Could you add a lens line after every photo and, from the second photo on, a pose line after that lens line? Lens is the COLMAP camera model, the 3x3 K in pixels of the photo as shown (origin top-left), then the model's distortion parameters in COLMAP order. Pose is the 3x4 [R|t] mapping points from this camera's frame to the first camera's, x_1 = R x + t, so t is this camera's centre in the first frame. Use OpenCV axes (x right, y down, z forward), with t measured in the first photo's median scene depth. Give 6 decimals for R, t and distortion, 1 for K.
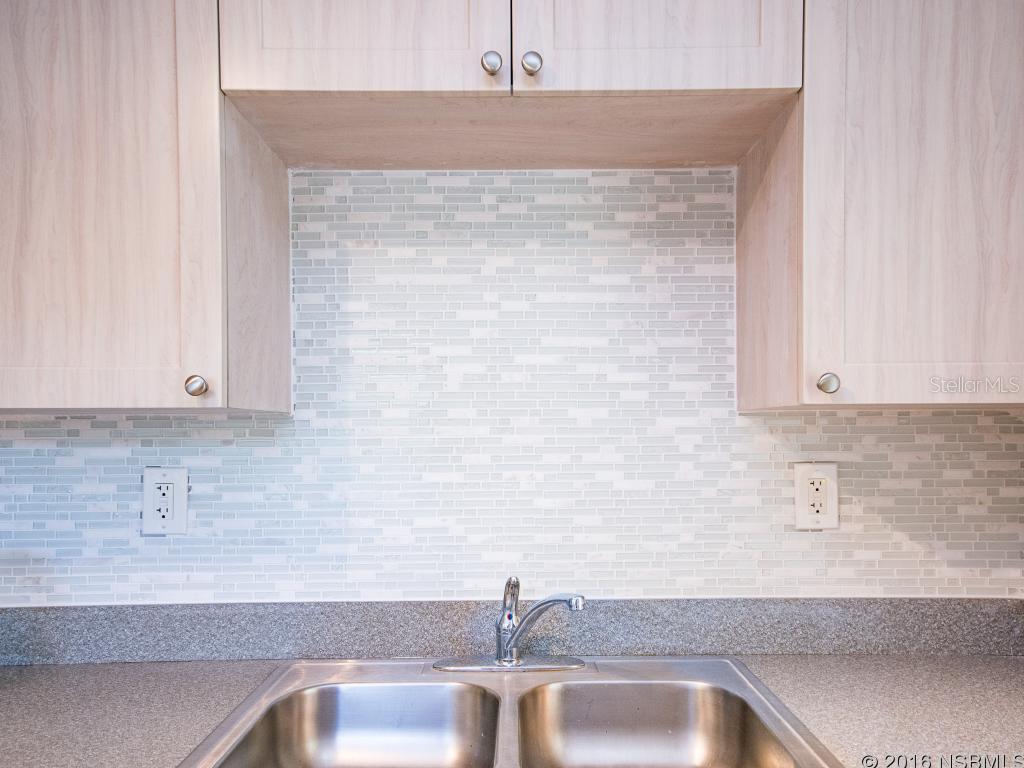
lens RADIAL K [[722.4, 0, 519.5], [0, 722.4, 427.3], [0, 0, 1]] dist [0.037482, 0.004156]
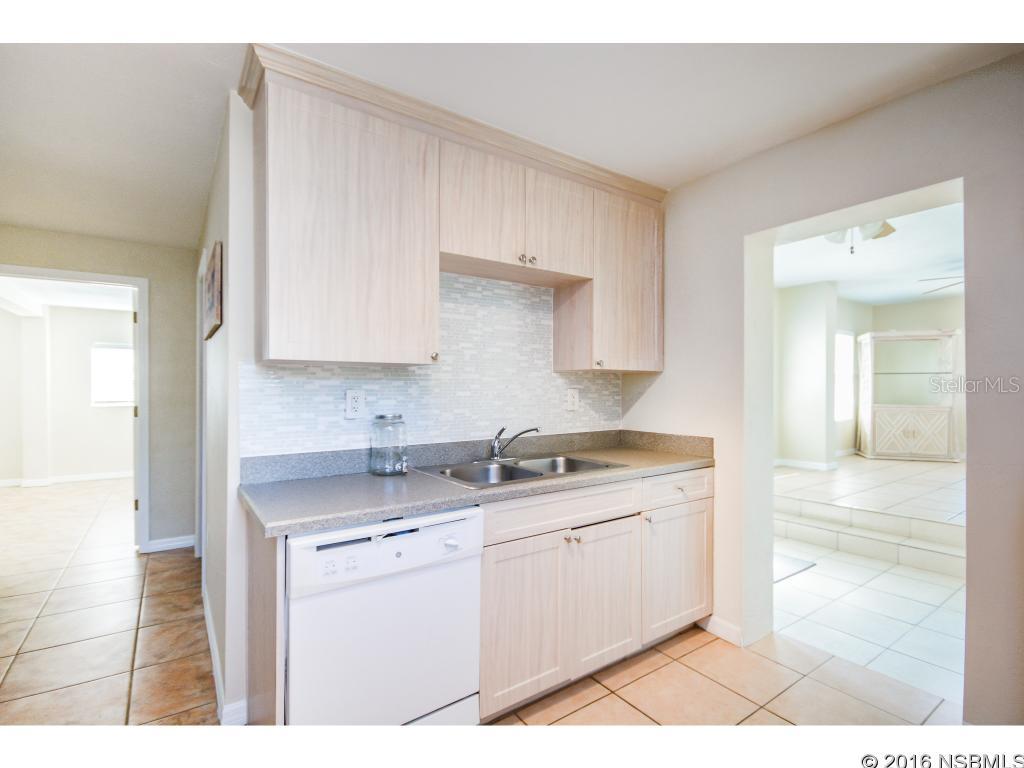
lens RADIAL K [[486.9, 0, 512.0], [0, 486.9, 384.0], [0, 0, 1]] dist [0.002663, 0.000773]
pose [[0.828269, 0.010343, 0.560236, -0.939536], [-0.007041, 0.999943, -0.008052, 0.047358], [-0.560287, 0.002725, 0.828294, -0.540578]]
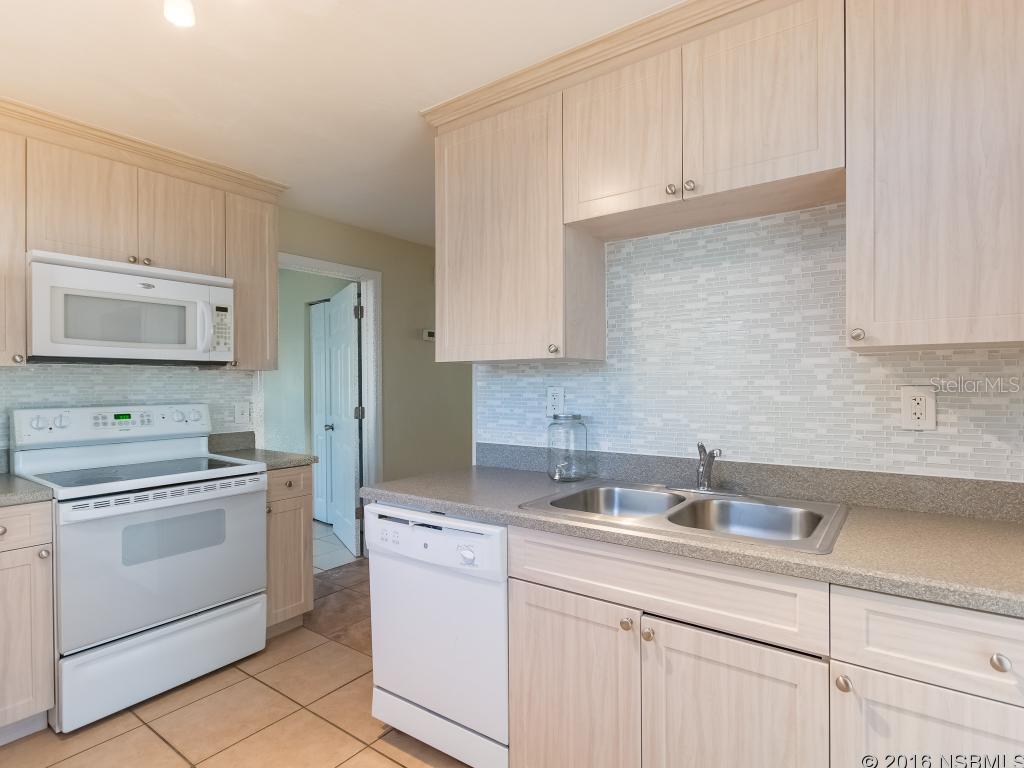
lens RADIAL K [[537.0, 0, 530.5], [0, 537.0, 382.6], [0, 0, 1]] dist [0.003381, 0.001456]
pose [[0.814412, 0.001873, -0.580284, 0.399350], [0.002010, 0.999980, 0.006048, 0.033535], [0.580284, -0.006092, 0.814392, -0.371545]]
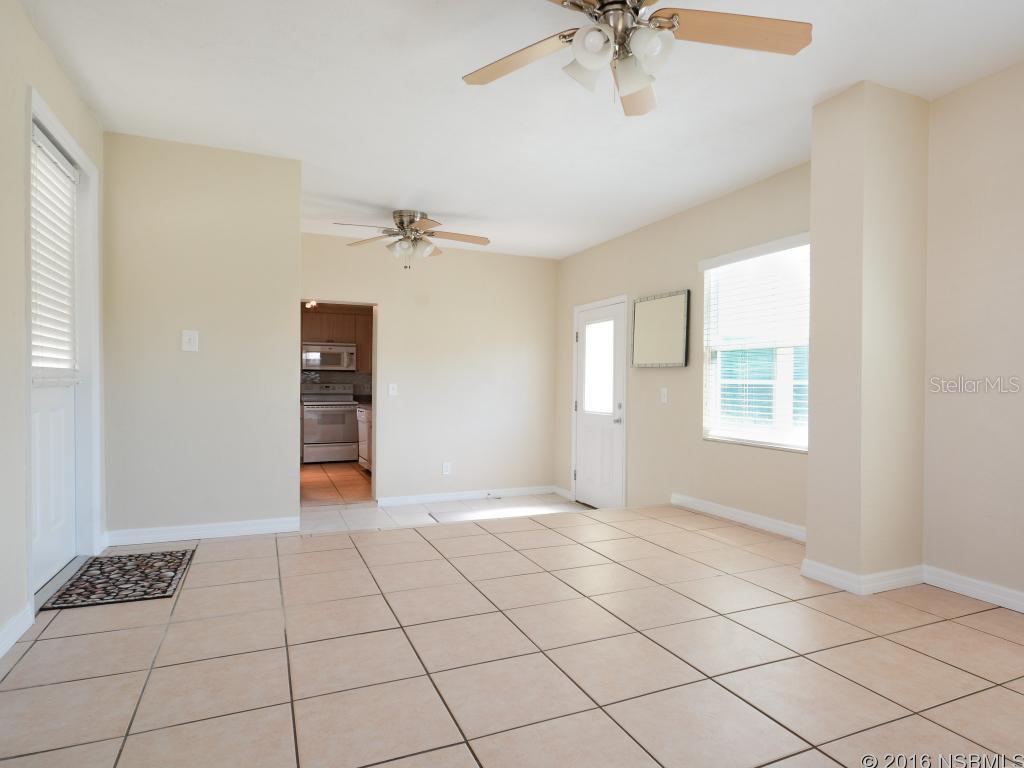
lens RADIAL K [[574.9, 0, 512.0], [0, 574.9, 384.0], [0, 0, 1]] dist [0.159877, -0.000106]
pose [[0.393733, 0.012455, -0.919141, 5.310995], [-0.006342, 0.999921, 0.010833, 0.039444], [0.919203, 0.001564, 0.393781, -0.372128]]
